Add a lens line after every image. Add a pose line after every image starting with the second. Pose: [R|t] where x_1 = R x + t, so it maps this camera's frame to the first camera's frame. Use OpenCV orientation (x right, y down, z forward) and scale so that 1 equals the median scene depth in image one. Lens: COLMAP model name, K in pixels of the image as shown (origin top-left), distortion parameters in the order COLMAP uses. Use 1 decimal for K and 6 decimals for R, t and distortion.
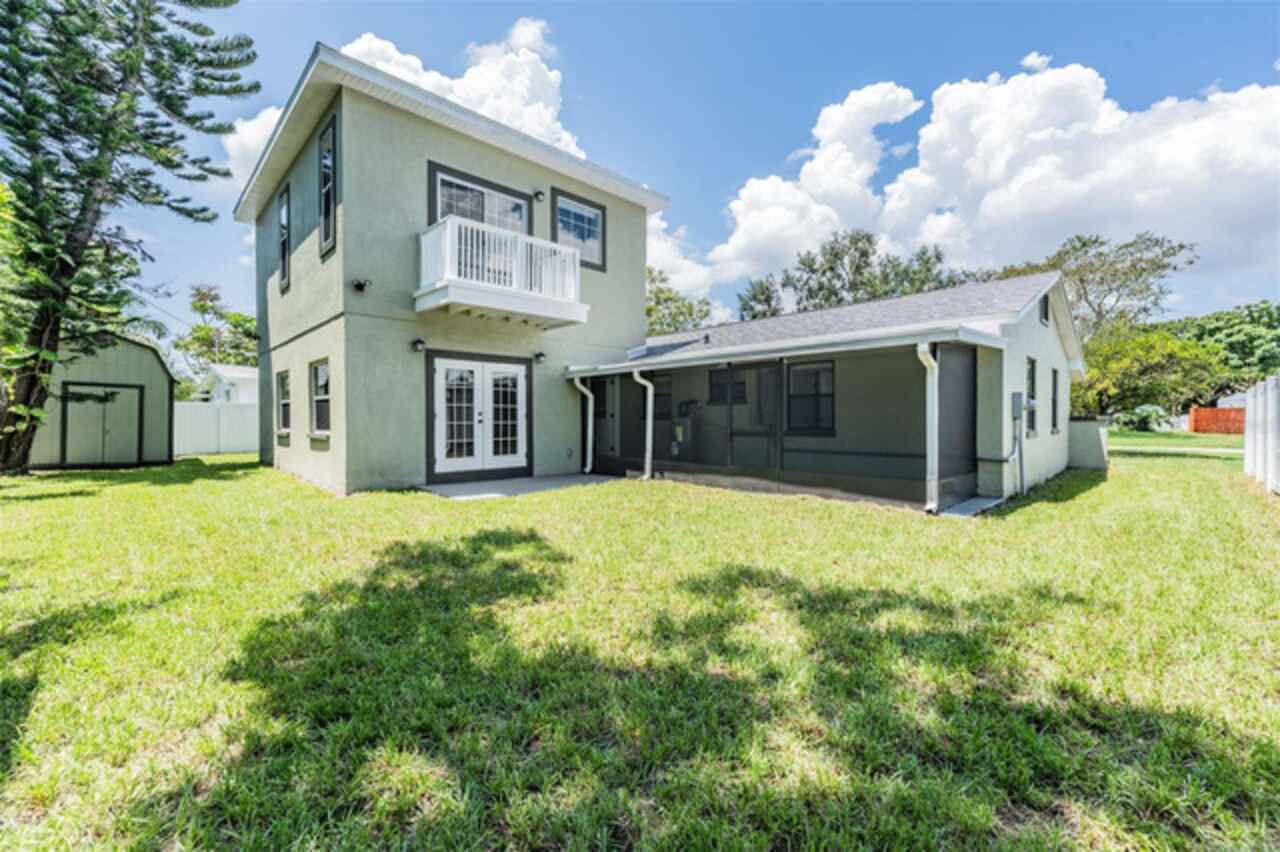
lens RADIAL K [[524.2, 0, 634.5], [0, 524.2, 420.8], [0, 0, 1]] dist [0.000418, 0.000619]
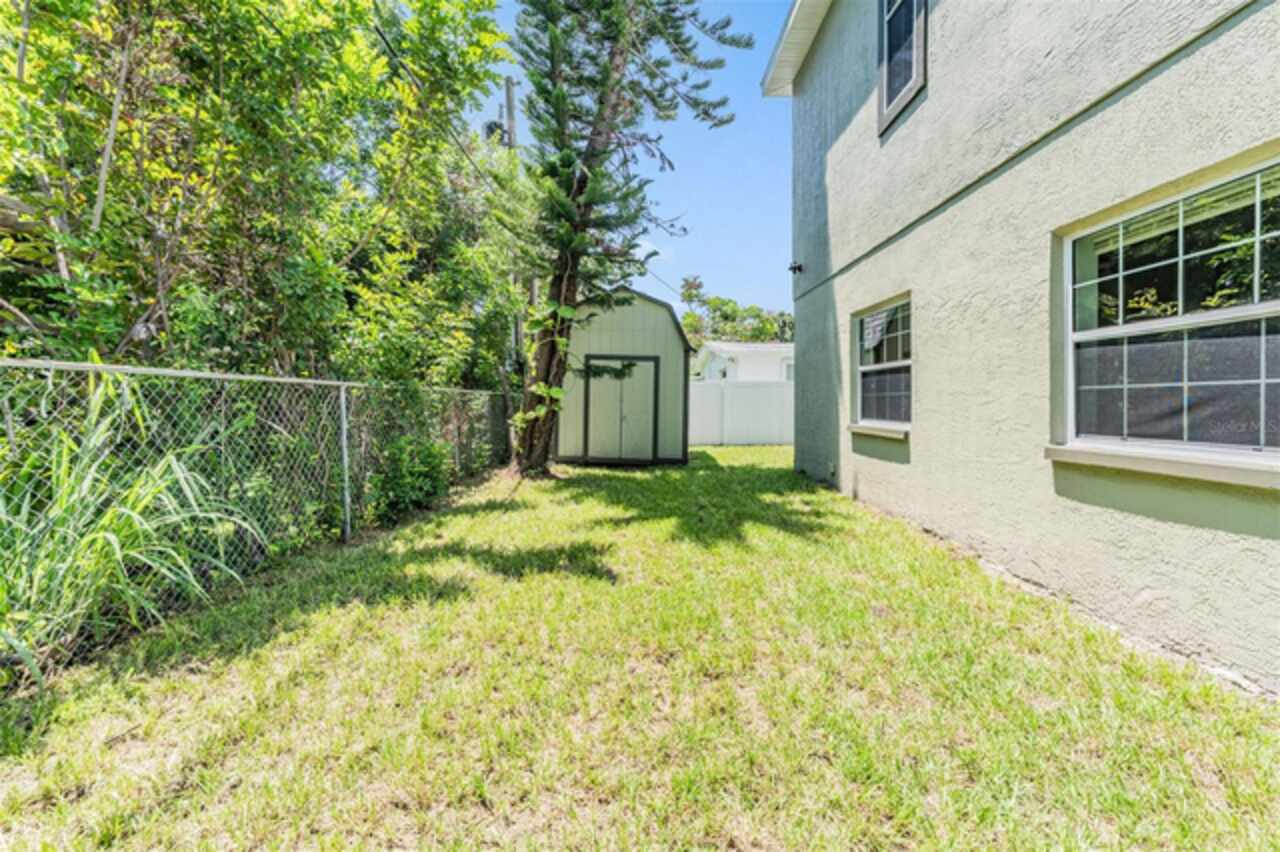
lens RADIAL K [[524.2, 0, 644.3], [0, 524.2, 402.7], [0, 0, 1]] dist [0.000418, 0.000619]
pose [[0.729119, 0.002291, -0.684383, -0.500614], [-0.003611, 0.999993, -0.000500, -0.001601], [0.684378, 0.002836, 0.729122, 0.502655]]
